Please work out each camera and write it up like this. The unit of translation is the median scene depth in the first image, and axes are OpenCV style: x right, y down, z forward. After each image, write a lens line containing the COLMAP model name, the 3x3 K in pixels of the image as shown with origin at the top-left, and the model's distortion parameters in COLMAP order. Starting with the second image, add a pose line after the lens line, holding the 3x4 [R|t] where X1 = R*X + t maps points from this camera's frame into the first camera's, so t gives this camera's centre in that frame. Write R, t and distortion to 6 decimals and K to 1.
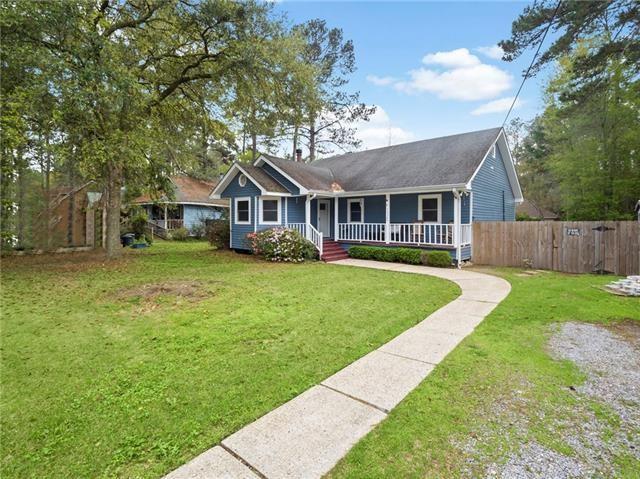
lens RADIAL K [[295.2, 0, 320.3], [0, 295.2, 223.4], [0, 0, 1]] dist [0.000060, 0.000007]
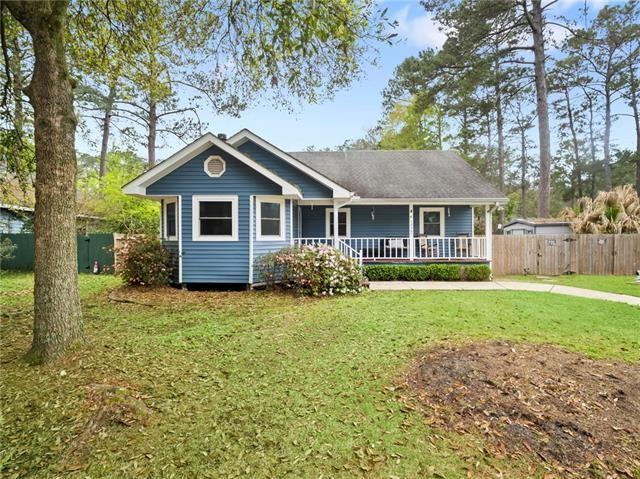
lens RADIAL K [[305.5, 0, 320.0], [0, 305.5, 239.5], [0, 0, 1]] dist [-0.000592, -0.000147]
pose [[0.785681, -0.011497, 0.618525, -0.510501], [0.008886, 0.999934, 0.007298, -0.002553], [-0.618568, -0.000238, 0.785731, 0.414476]]
